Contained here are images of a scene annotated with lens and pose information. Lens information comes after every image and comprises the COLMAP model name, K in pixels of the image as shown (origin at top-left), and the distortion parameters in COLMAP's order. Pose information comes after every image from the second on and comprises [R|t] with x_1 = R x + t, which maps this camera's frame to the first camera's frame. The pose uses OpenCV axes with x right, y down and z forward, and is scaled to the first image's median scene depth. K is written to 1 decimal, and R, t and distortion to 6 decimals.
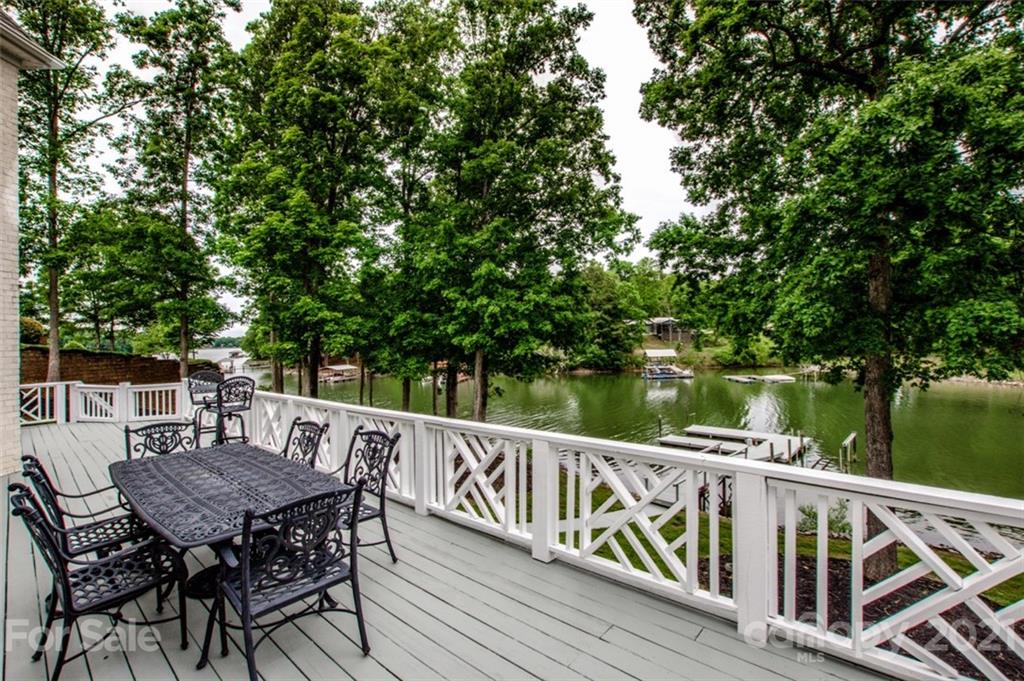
lens RADIAL K [[455.5, 0, 529.9], [0, 455.5, 339.3], [0, 0, 1]] dist [-0.028577, 0.005294]
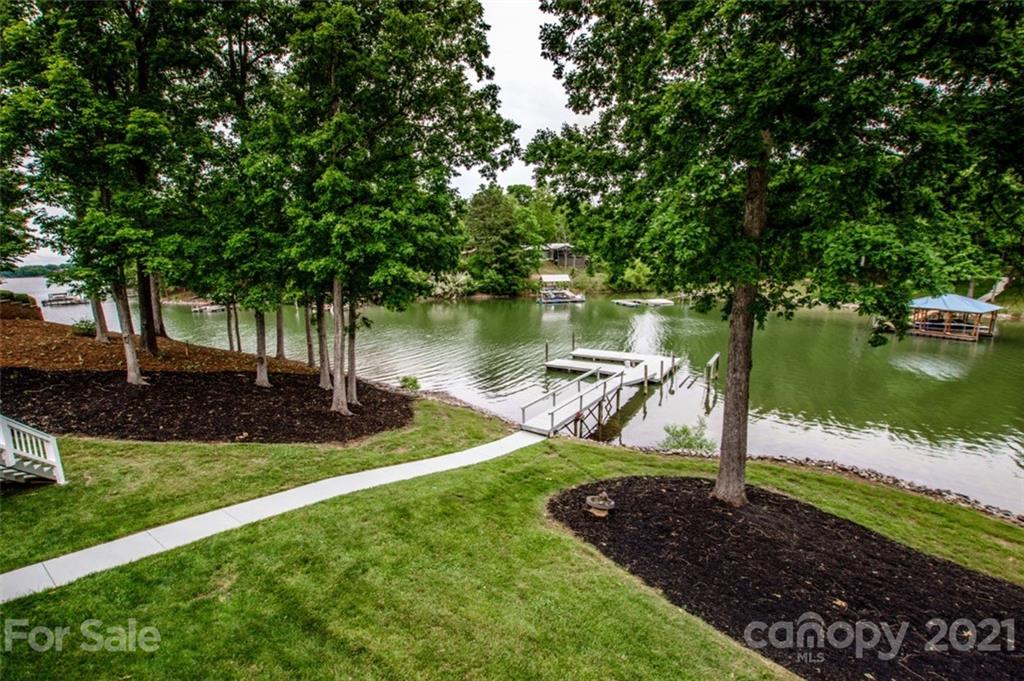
lens RADIAL K [[436.2, 0, 513.3], [0, 436.2, 346.1], [0, 0, 1]] dist [-0.024665, 0.004880]
pose [[0.984592, -0.027395, 0.172706, 0.078635], [-0.004892, 0.982950, 0.183807, -0.000032], [-0.174797, -0.181819, 0.967671, 0.108893]]
